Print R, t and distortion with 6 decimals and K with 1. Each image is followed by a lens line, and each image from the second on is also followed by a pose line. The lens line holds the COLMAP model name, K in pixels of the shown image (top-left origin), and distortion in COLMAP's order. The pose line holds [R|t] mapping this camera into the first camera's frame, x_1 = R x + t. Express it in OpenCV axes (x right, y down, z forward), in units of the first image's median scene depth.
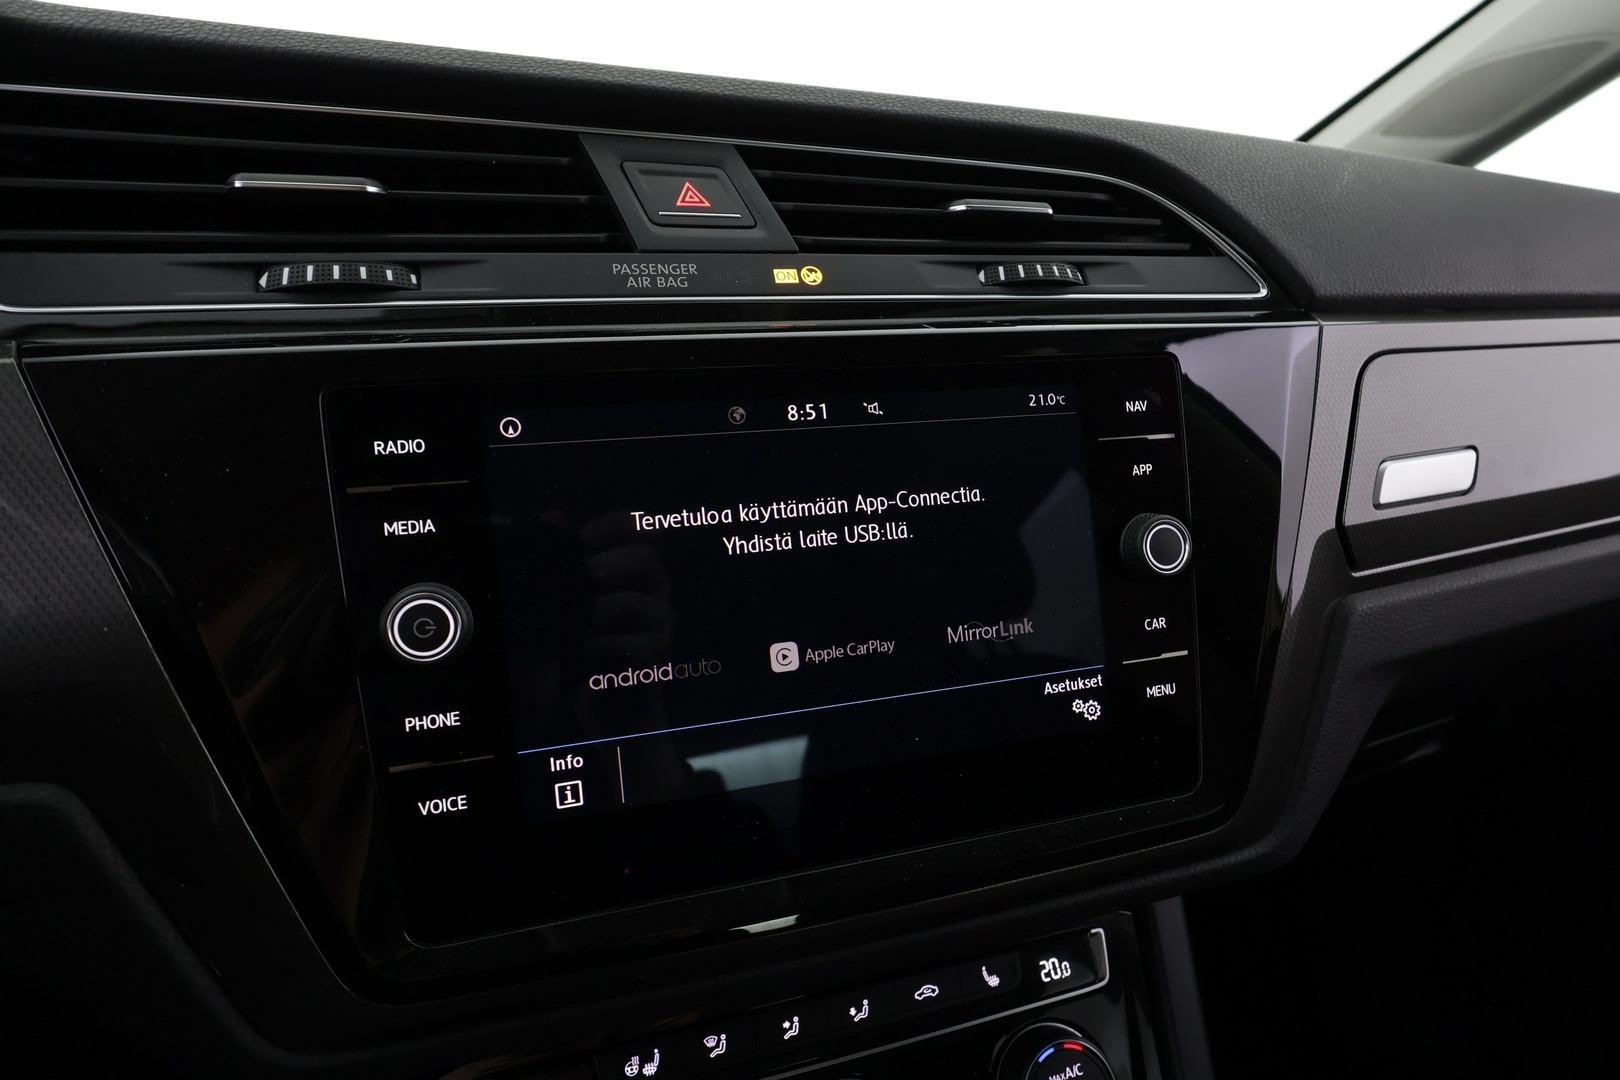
lens RADIAL K [[948.5, 0, 810.0], [0, 948.5, 540.0], [0, 0, 1]] dist [-0.009147, -0.002691]
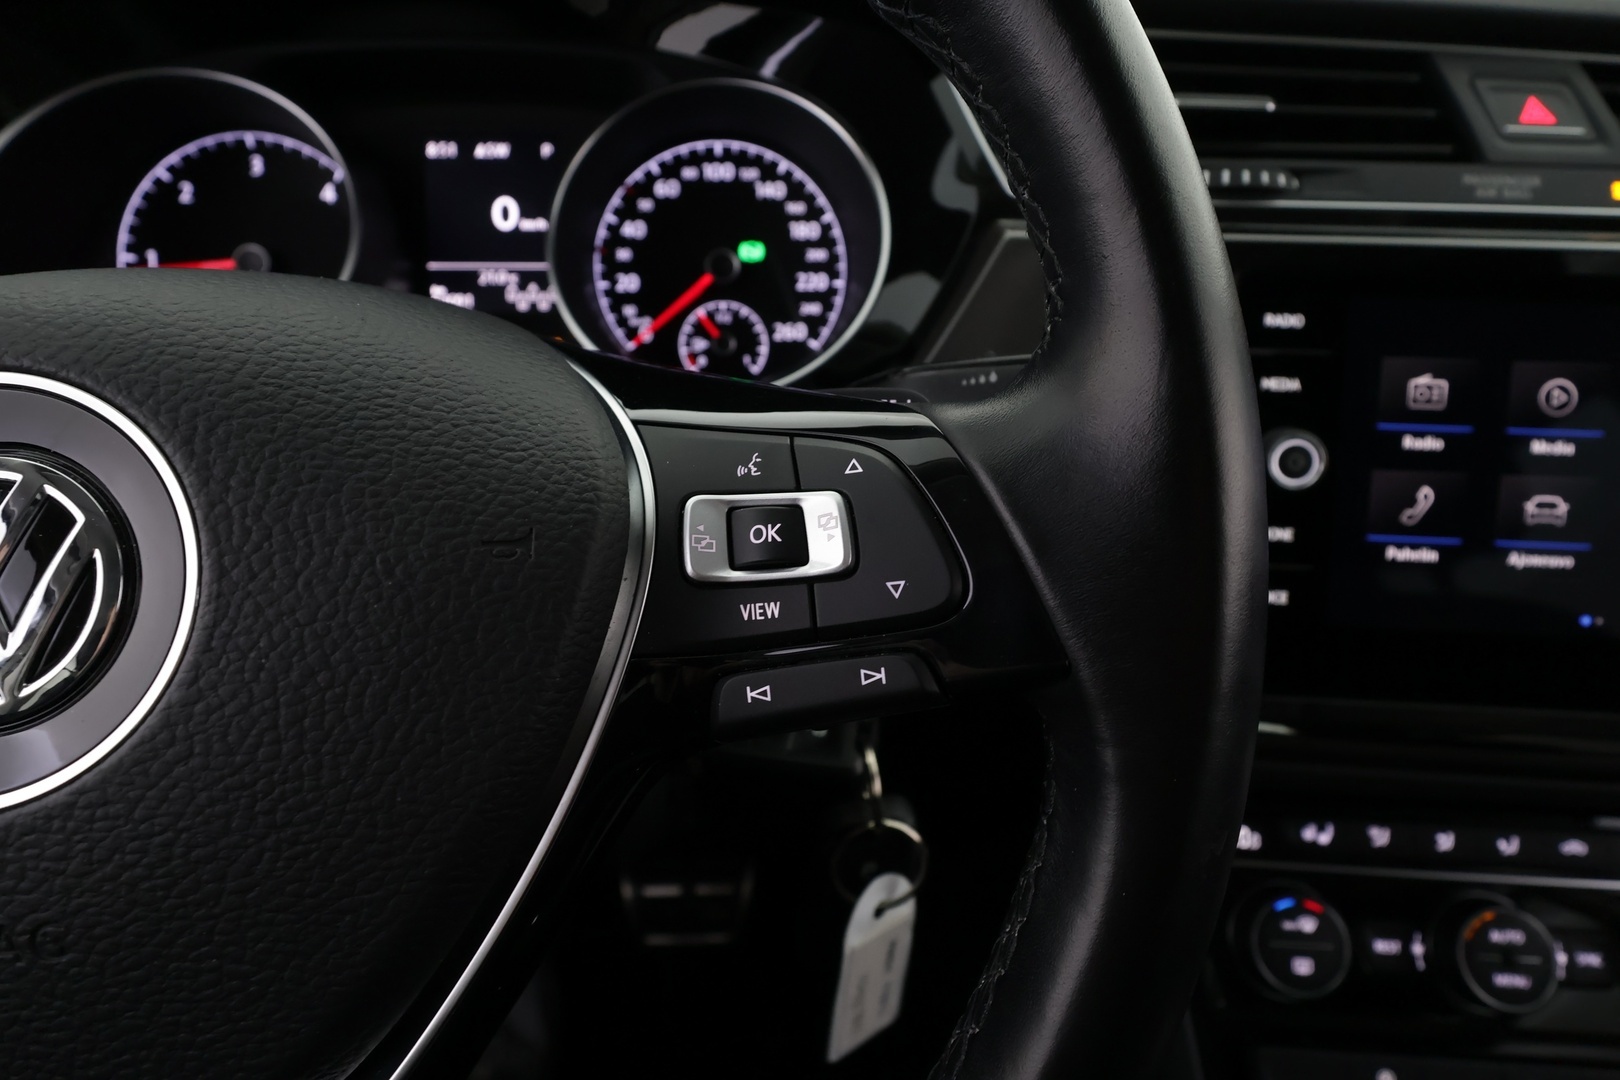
lens RADIAL K [[947.2, 0, 808.6], [0, 947.2, 541.5], [0, 0, 1]] dist [-0.007522, -0.003232]
pose [[0.922921, 0.169376, -0.345730, -0.428875], [-0.121513, 0.980275, 0.155869, 0.059776], [0.365311, -0.101844, 0.925298, -0.365333]]
